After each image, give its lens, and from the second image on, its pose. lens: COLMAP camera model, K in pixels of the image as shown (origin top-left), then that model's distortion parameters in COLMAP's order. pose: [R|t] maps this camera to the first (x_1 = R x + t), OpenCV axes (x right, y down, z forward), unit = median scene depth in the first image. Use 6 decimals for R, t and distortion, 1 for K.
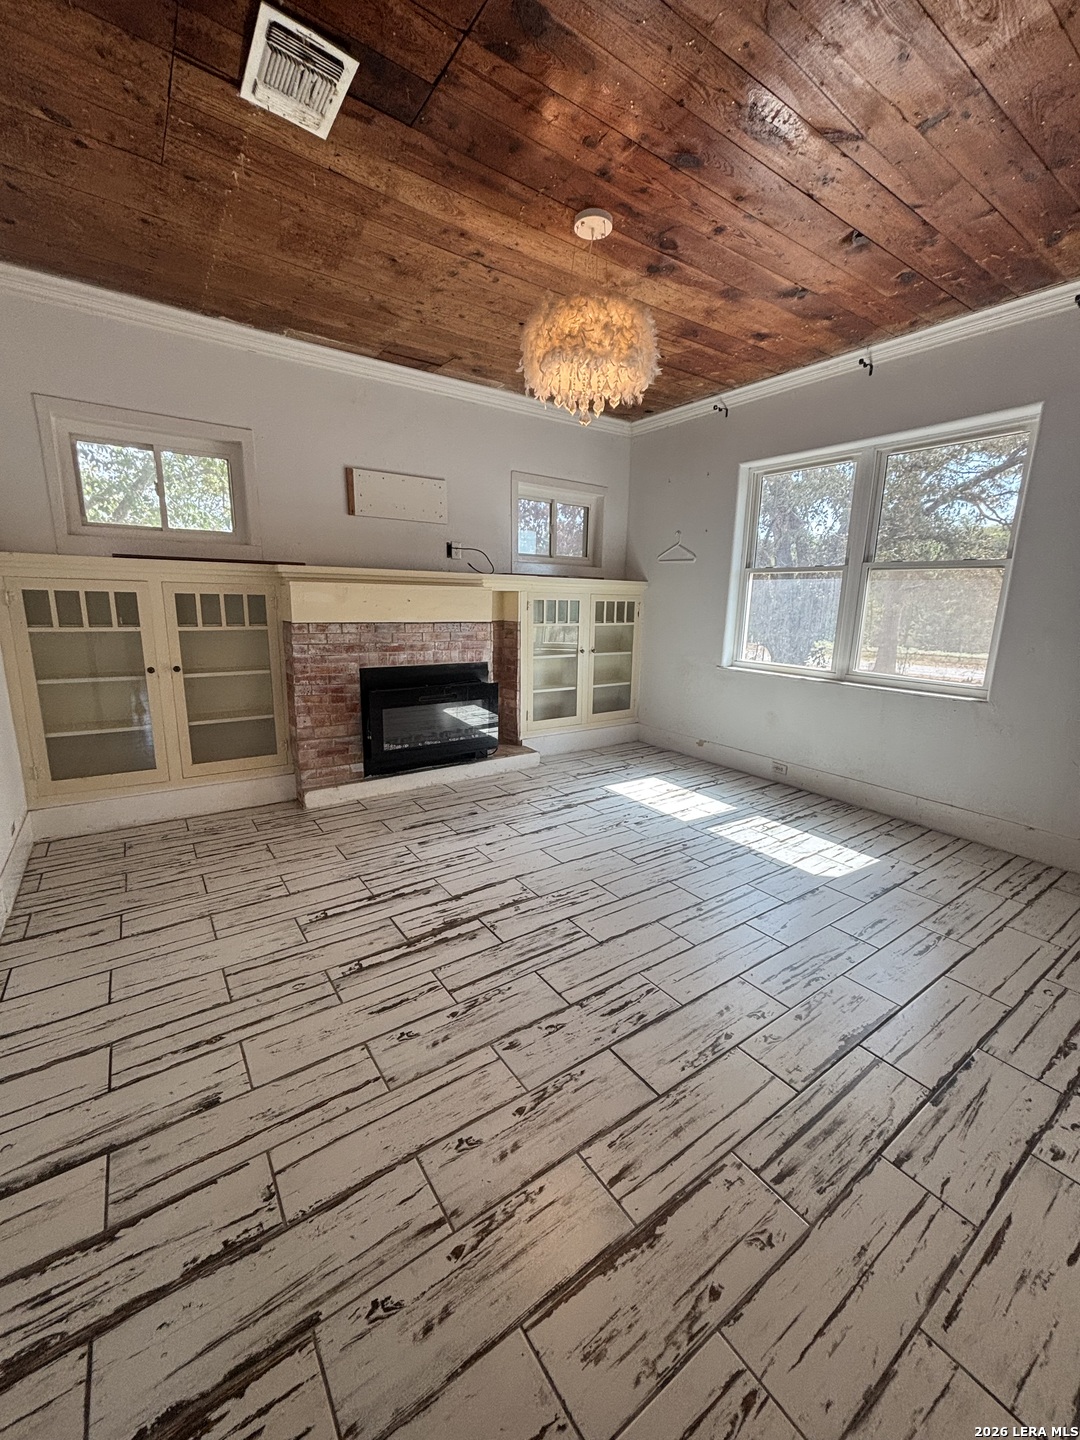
lens RADIAL K [[582.4, 0, 540.0], [0, 582.4, 720.0], [0, 0, 1]] dist [-0.003001, 0.004193]
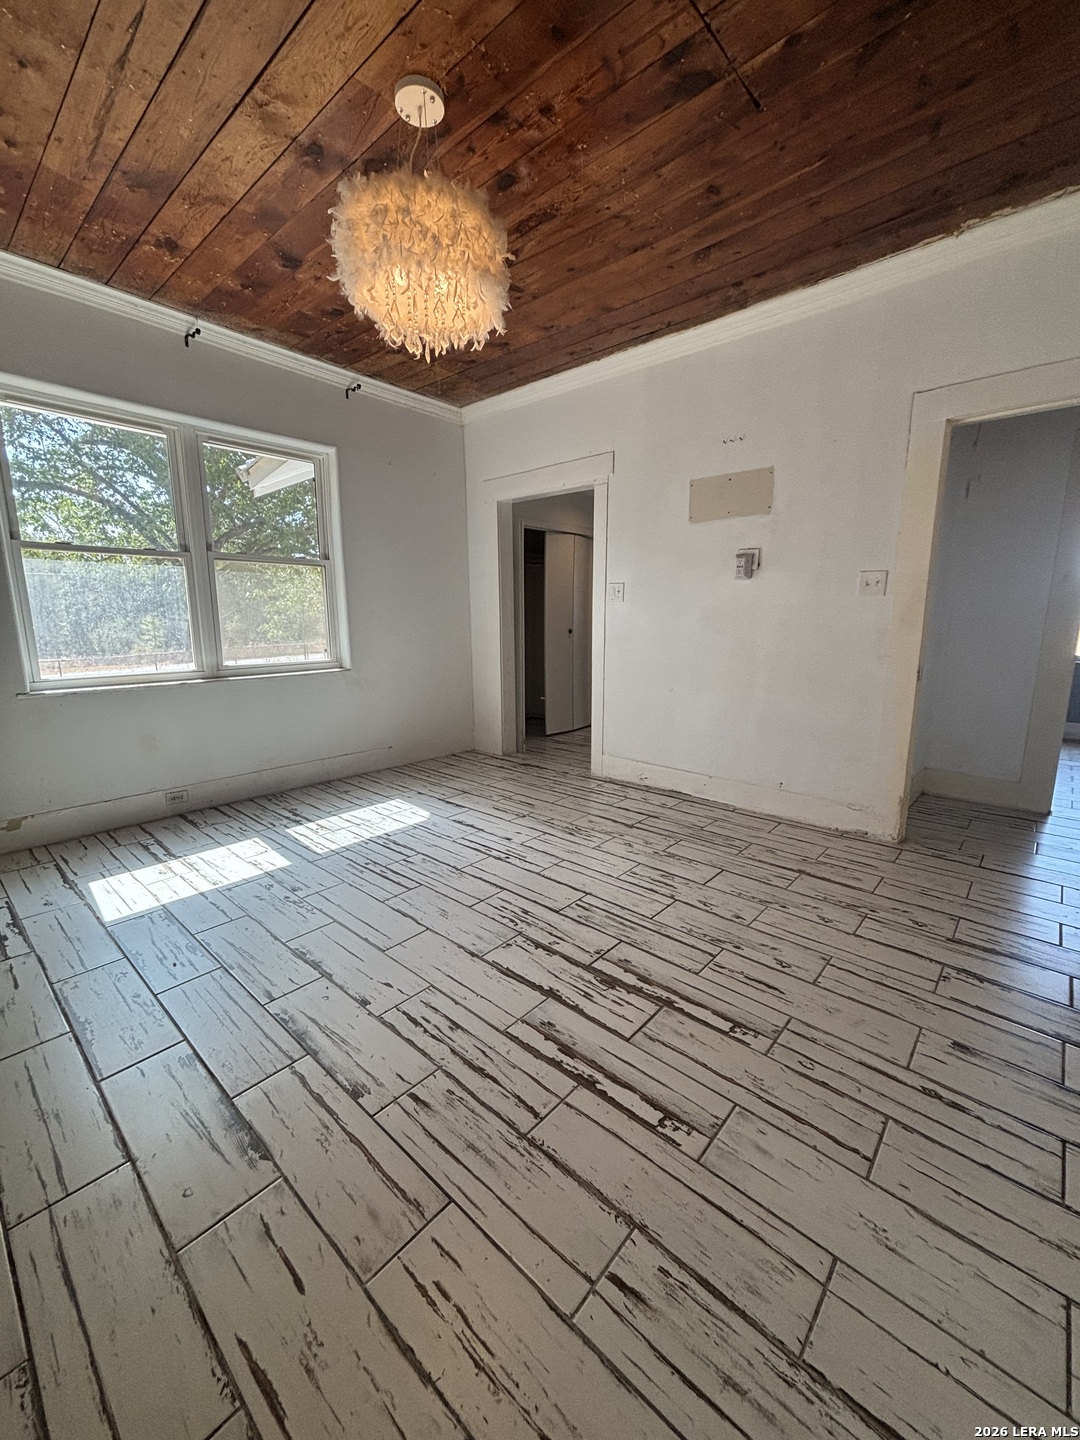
lens RADIAL K [[582.4, 0, 540.0], [0, 582.4, 720.0], [0, 0, 1]] dist [-0.003001, 0.004193]
pose [[-0.233015, -0.197999, 0.952103, -0.746973], [0.196593, 0.949248, 0.245518, -0.194285], [-0.952395, 0.244386, -0.182264, 1.036018]]
